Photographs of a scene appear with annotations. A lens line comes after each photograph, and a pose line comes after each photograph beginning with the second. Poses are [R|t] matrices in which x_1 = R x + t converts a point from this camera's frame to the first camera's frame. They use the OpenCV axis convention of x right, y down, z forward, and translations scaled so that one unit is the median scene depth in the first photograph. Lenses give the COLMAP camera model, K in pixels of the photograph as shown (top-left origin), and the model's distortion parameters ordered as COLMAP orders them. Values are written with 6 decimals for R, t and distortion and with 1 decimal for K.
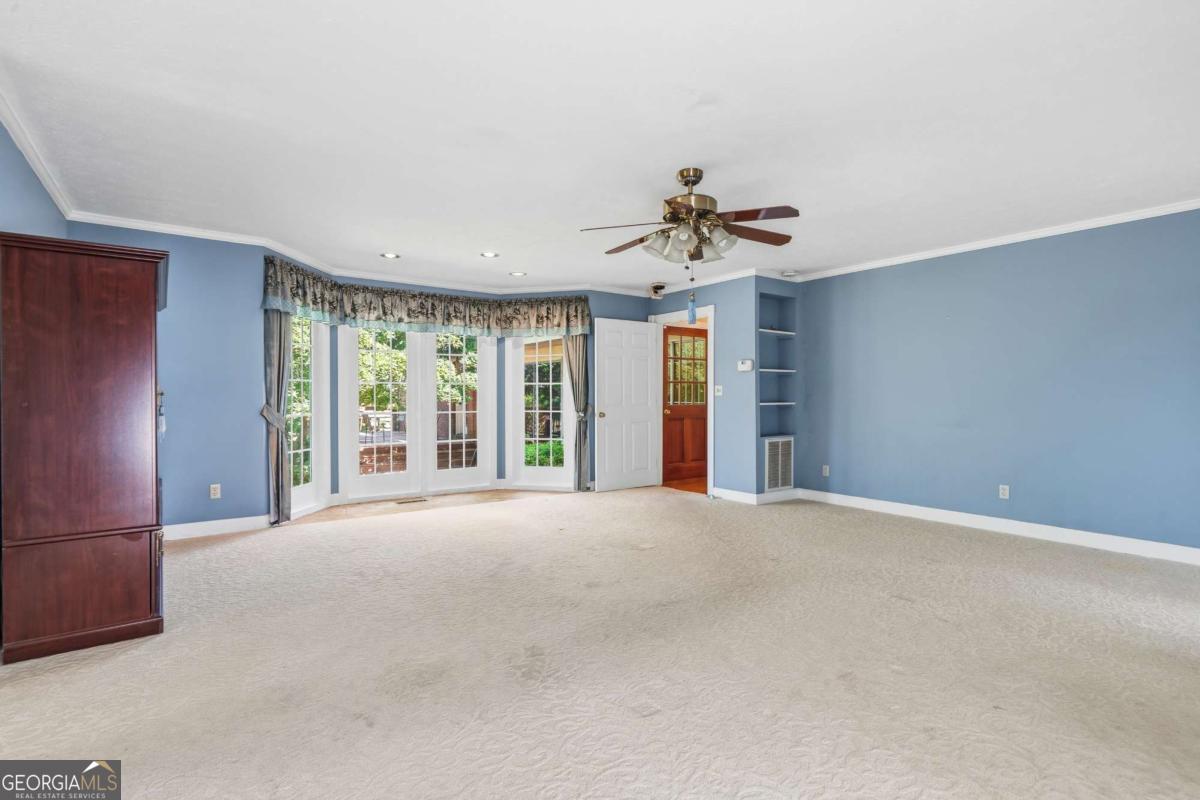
lens RADIAL K [[600.0, 0, 600.0], [0, 600.0, 400.0], [0, 0, 1]] dist [0.000157, 0.000046]
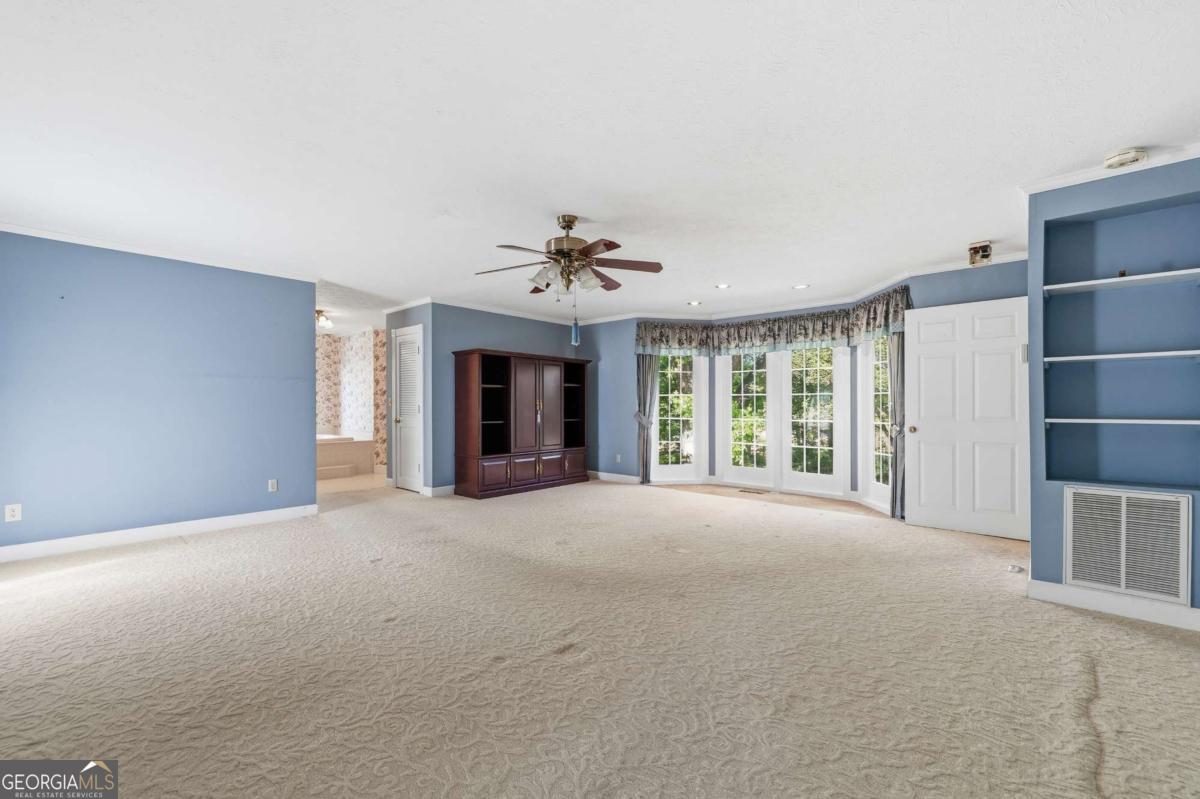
lens RADIAL K [[532.9, 0, 600.0], [0, 532.9, 399.5], [0, 0, 1]] dist [-0.000405, 0.000051]
pose [[0.164093, -0.009776, -0.986396, 0.689806], [-0.005906, 0.999923, -0.010892, -0.005702], [0.986427, 0.007613, 0.164022, 0.499559]]
